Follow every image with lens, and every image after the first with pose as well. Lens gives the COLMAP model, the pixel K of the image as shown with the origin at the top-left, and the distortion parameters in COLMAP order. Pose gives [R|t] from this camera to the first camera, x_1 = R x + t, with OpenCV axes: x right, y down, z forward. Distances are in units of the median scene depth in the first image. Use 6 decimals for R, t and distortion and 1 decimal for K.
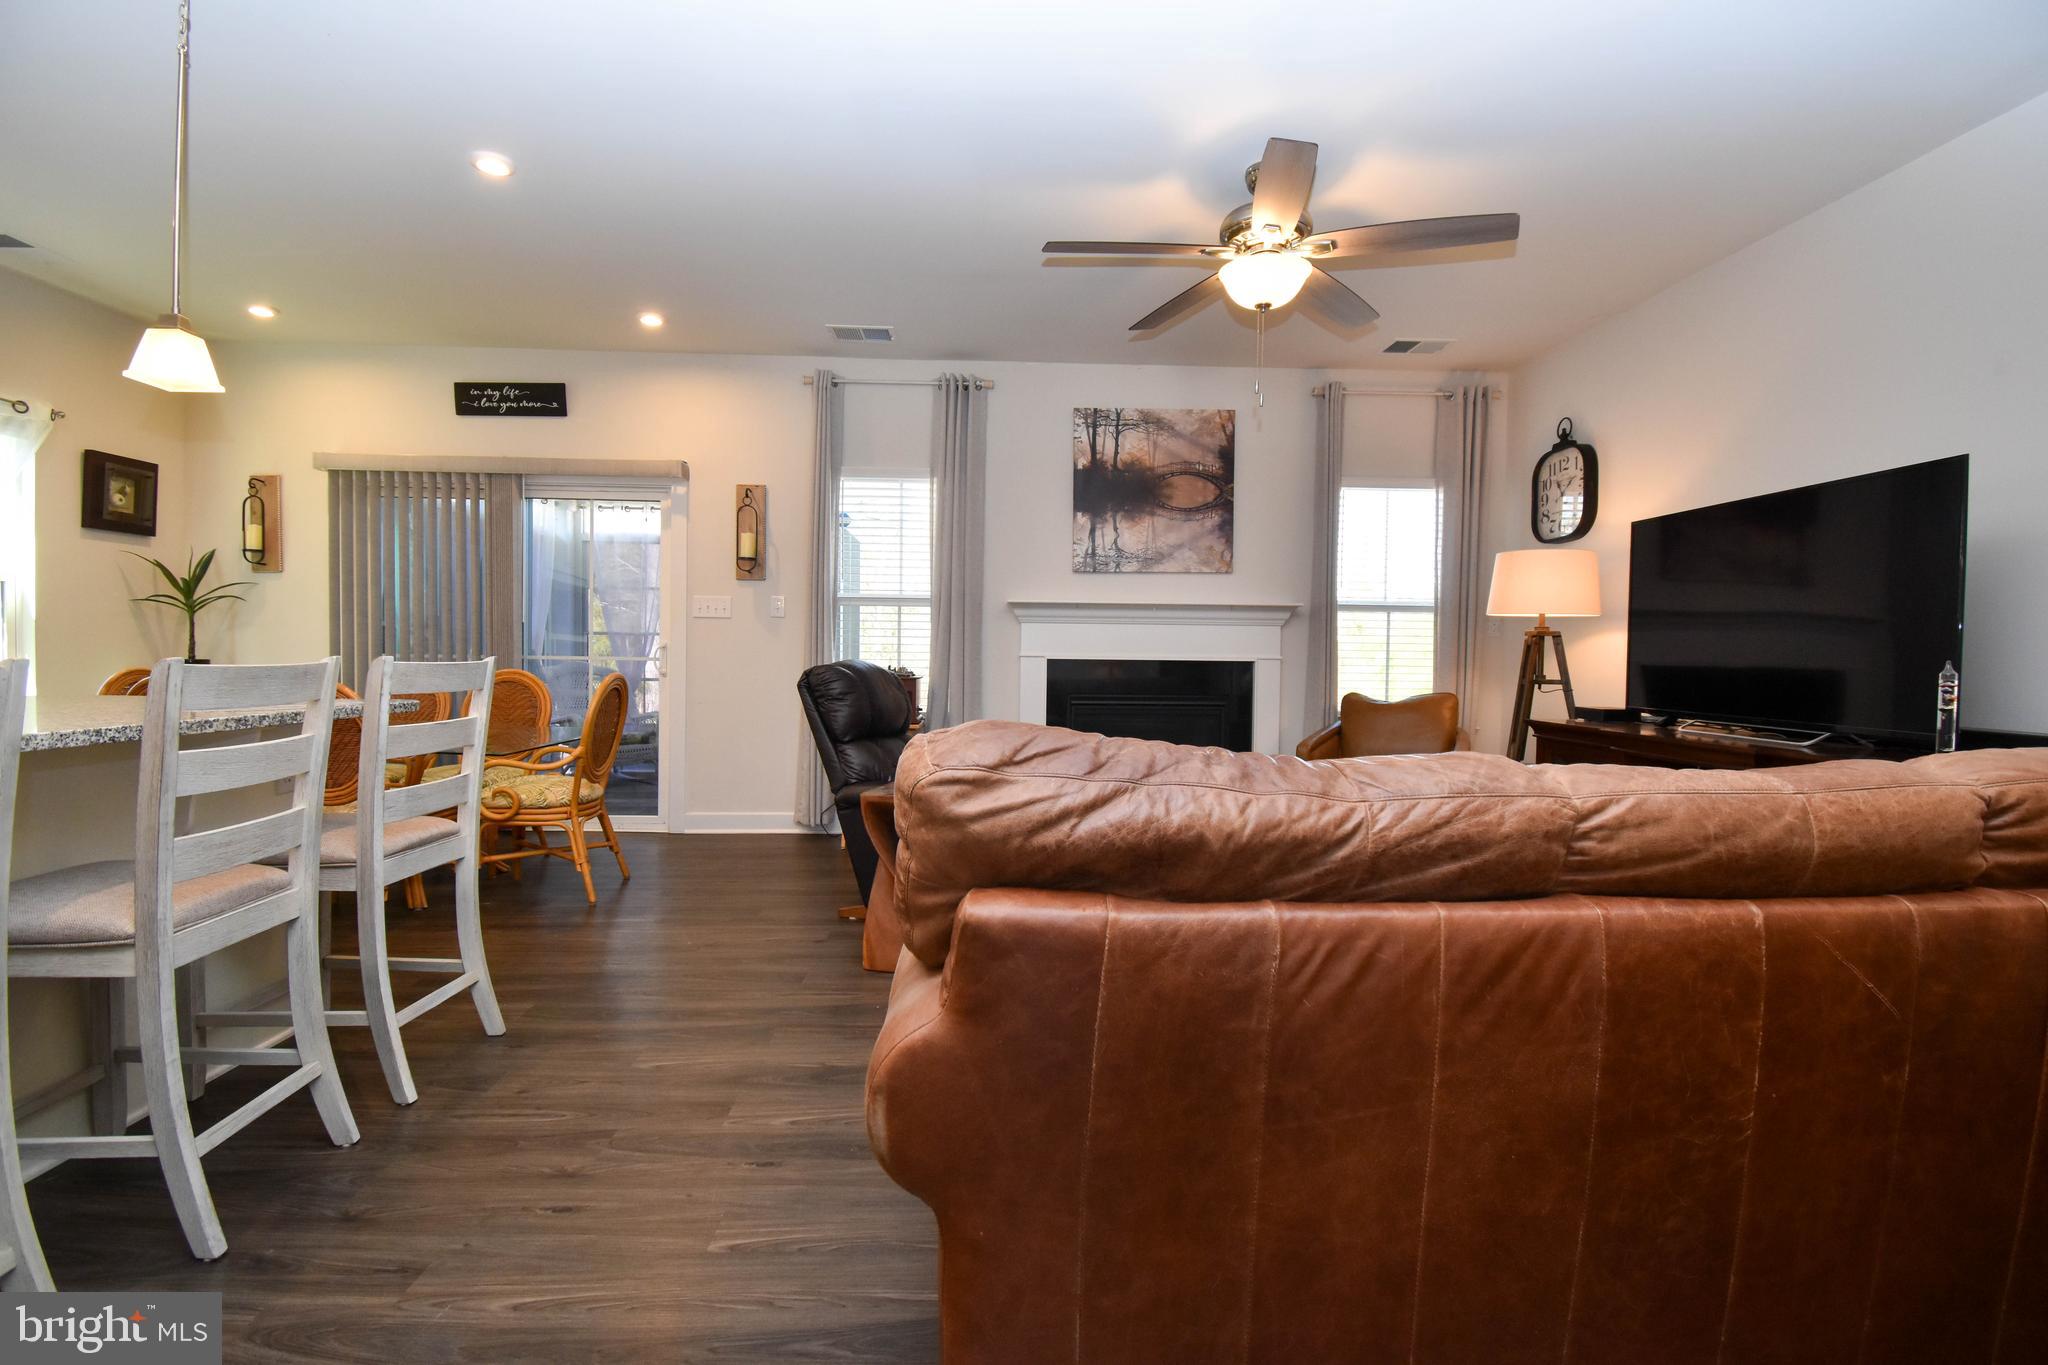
lens RADIAL K [[914.9, 0, 1019.3], [0, 914.9, 682.9], [0, 0, 1]] dist [0.010165, -0.015405]
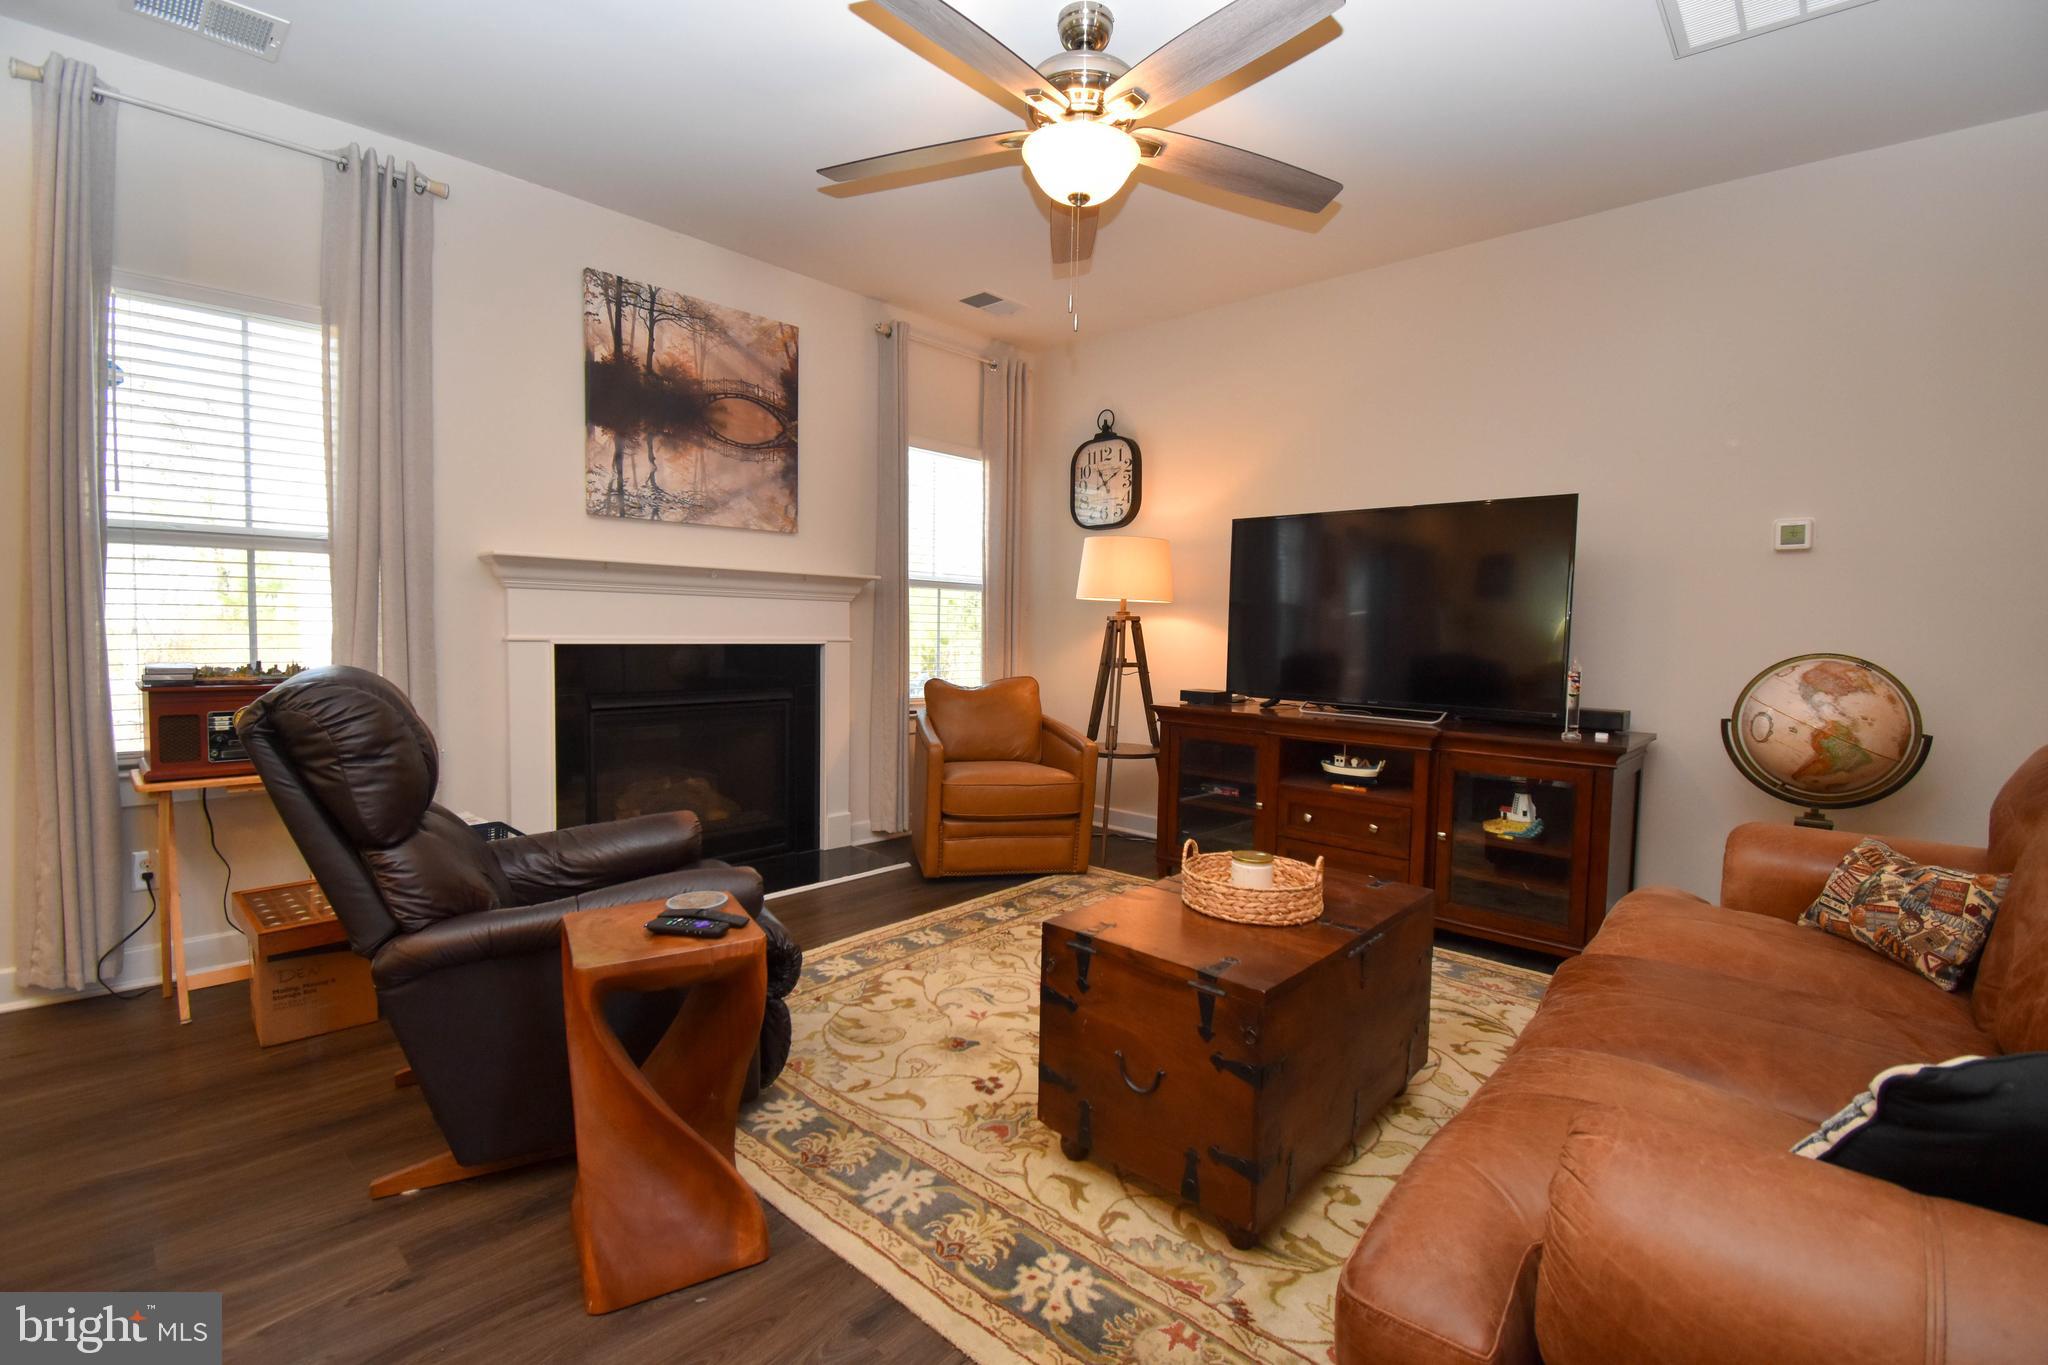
lens RADIAL K [[914.9, 0, 1040.3], [0, 914.9, 682.9], [0, 0, 1]] dist [0.010165, -0.015405]
pose [[0.705227, -0.041311, 0.707777, -0.191684], [0.010820, 0.998812, 0.047517, -0.026009], [-0.708899, -0.025852, 0.704836, 0.286444]]
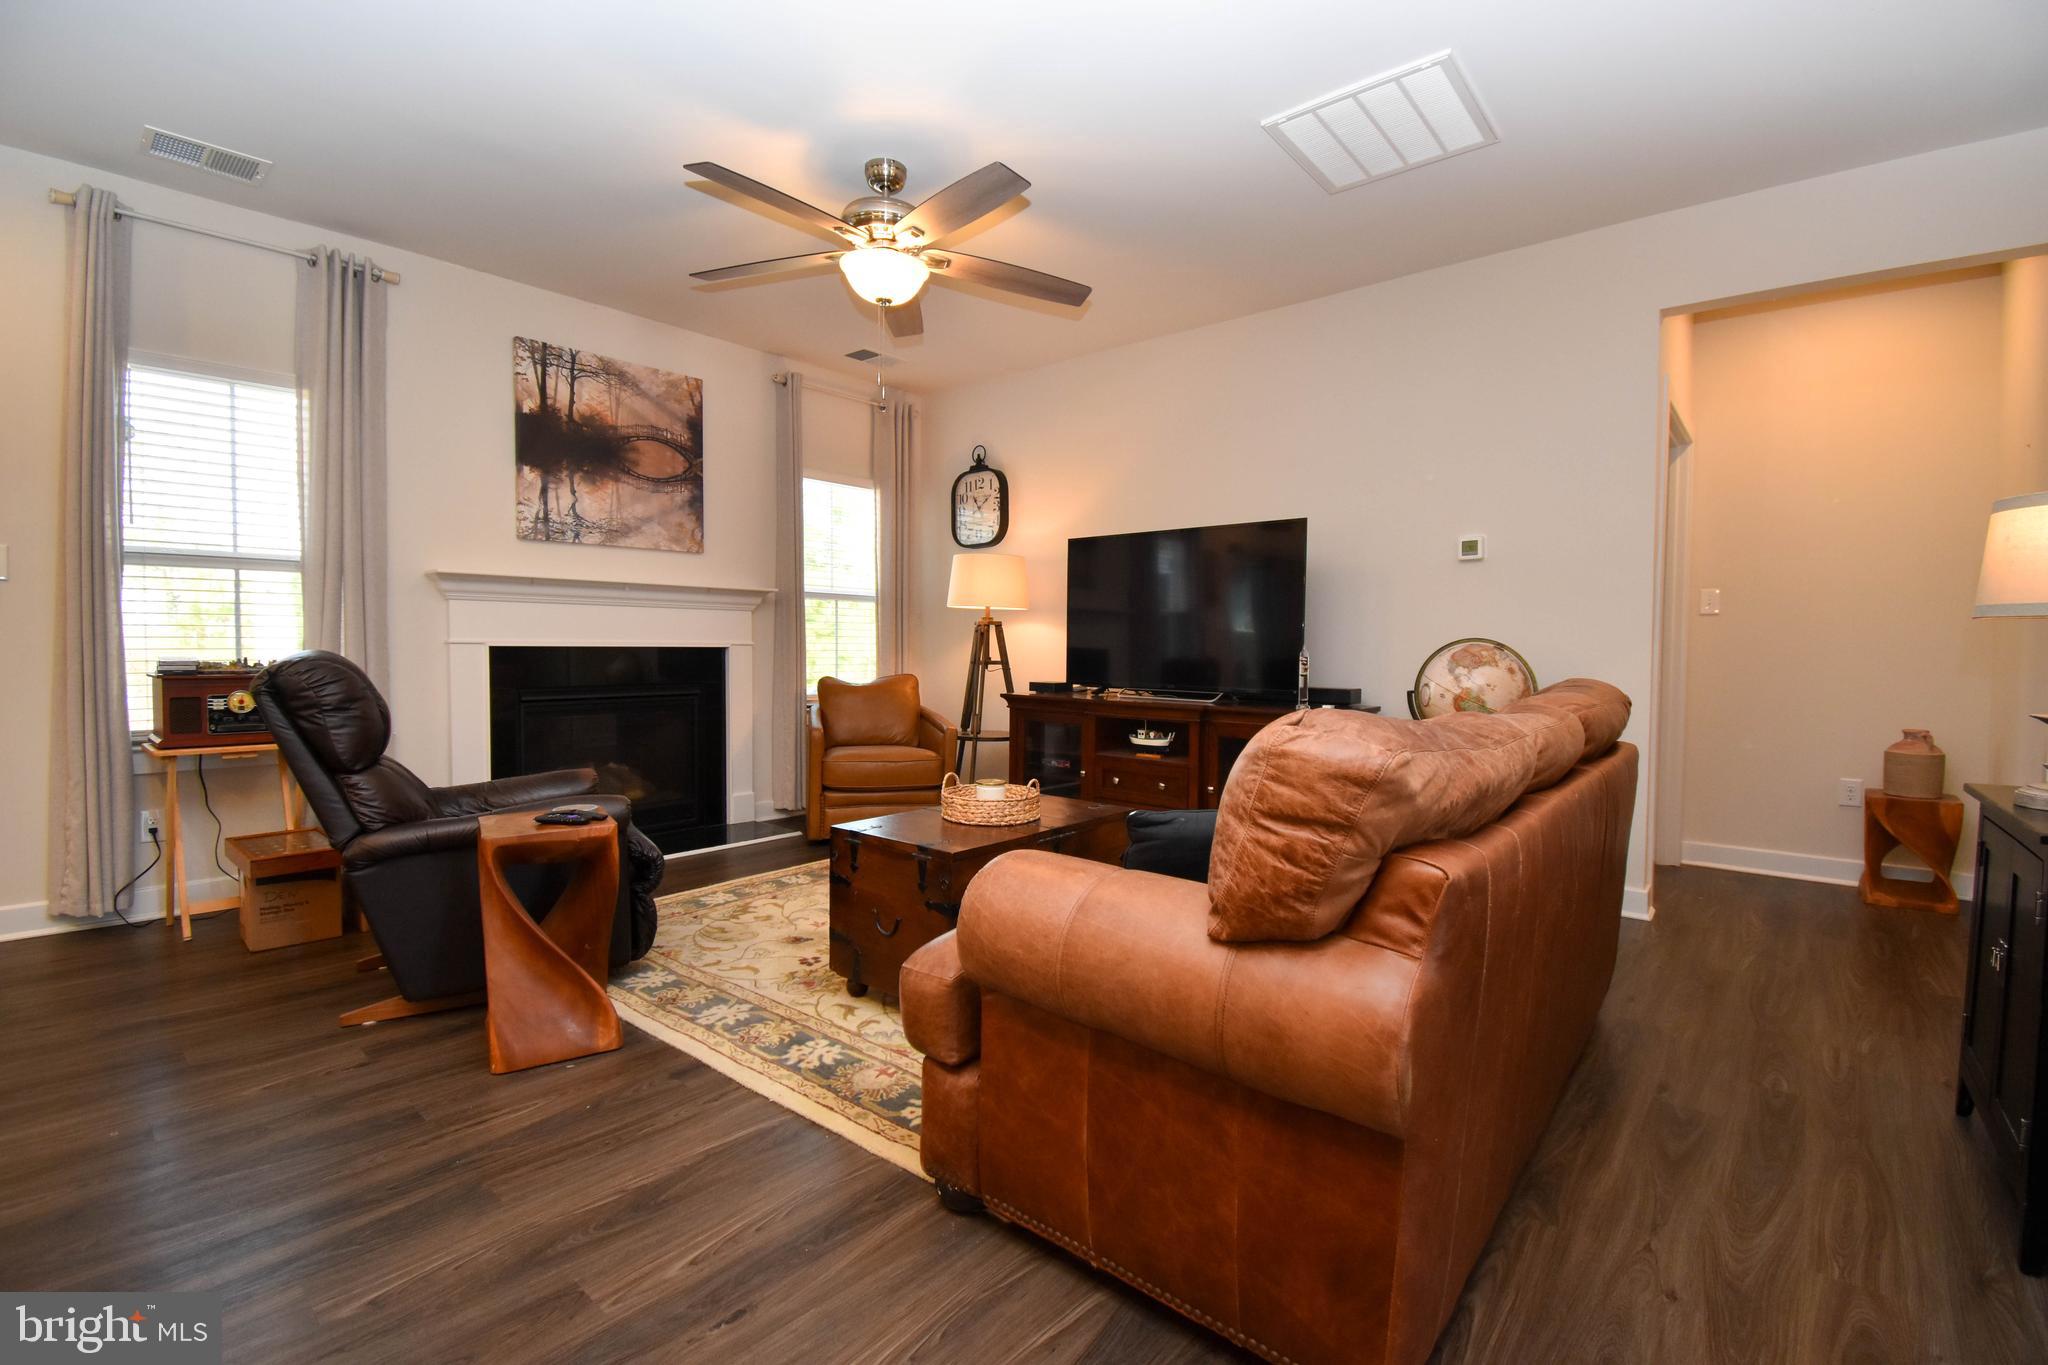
lens RADIAL K [[914.9, 0, 1040.3], [0, 914.9, 682.8], [0, 0, 1]] dist [0.010165, -0.015405]
pose [[0.679567, -0.036090, 0.732726, -0.229997], [0.022180, 0.999343, 0.028652, -0.006428], [-0.733278, -0.003219, 0.679921, 0.106328]]
